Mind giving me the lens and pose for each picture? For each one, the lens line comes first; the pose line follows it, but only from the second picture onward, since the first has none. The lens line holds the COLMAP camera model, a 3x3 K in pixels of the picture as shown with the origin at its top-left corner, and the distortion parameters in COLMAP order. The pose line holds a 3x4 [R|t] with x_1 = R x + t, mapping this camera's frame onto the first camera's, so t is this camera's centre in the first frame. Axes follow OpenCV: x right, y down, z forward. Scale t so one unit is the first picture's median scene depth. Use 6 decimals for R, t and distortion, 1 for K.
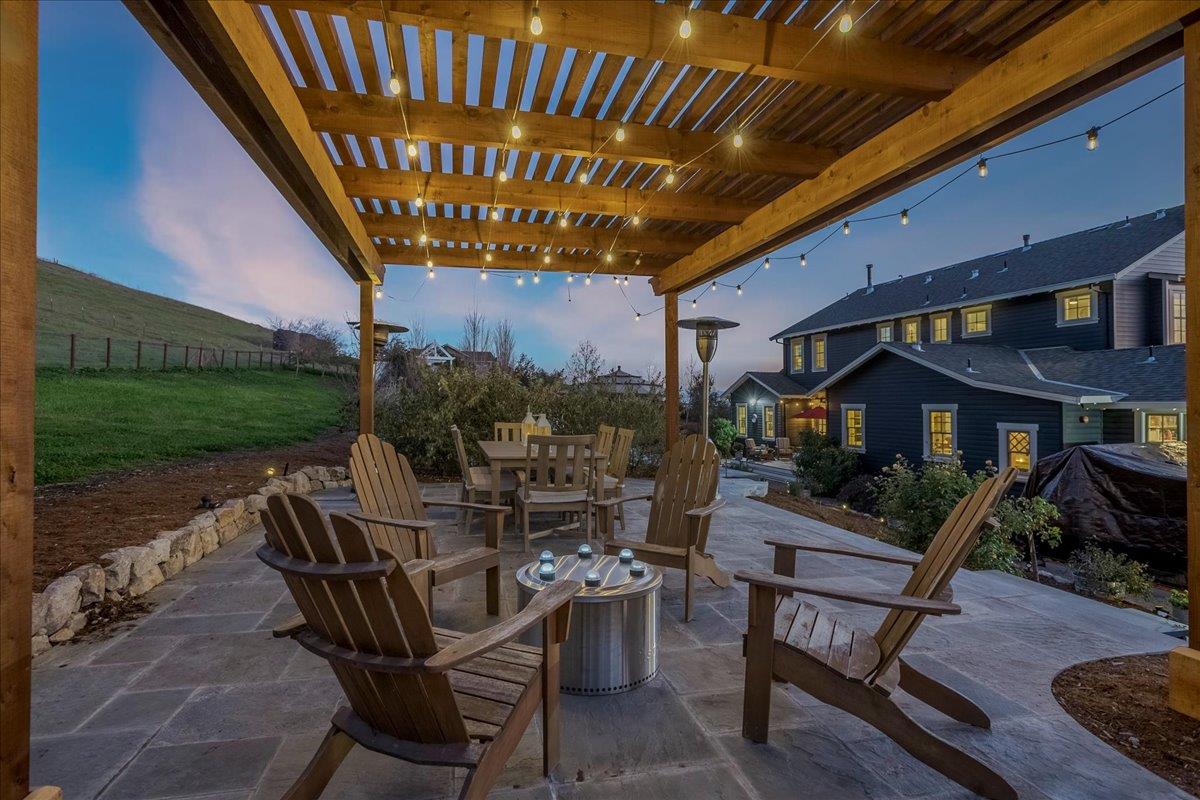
lens RADIAL K [[586.4, 0, 600.0], [0, 586.4, 400.0], [0, 0, 1]] dist [-0.001569, 0.000593]
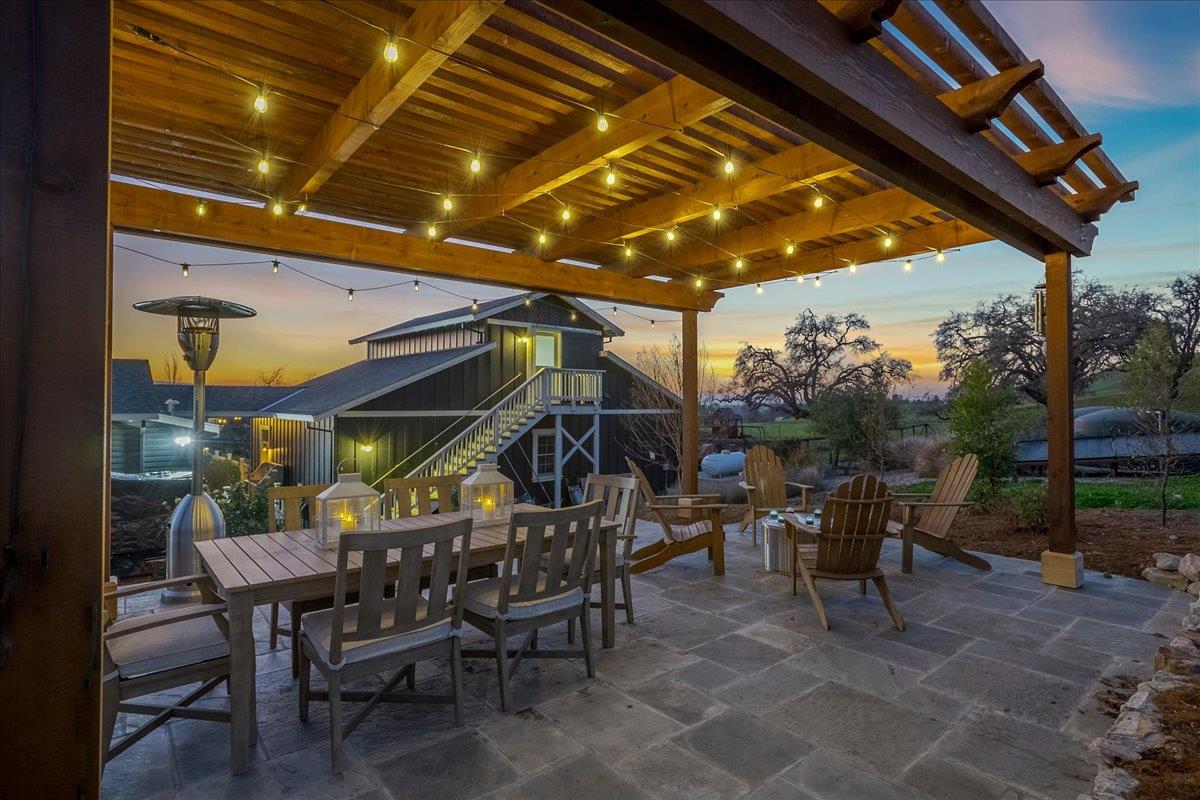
lens RADIAL K [[586.4, 0, 600.0], [0, 586.4, 400.0], [0, 0, 1]] dist [-0.001569, 0.000593]
pose [[-0.436002, 0.015492, 0.899812, -1.069657], [-0.000593, 0.999847, -0.017501, -0.049817], [-0.899946, -0.008164, -0.435926, 1.772883]]
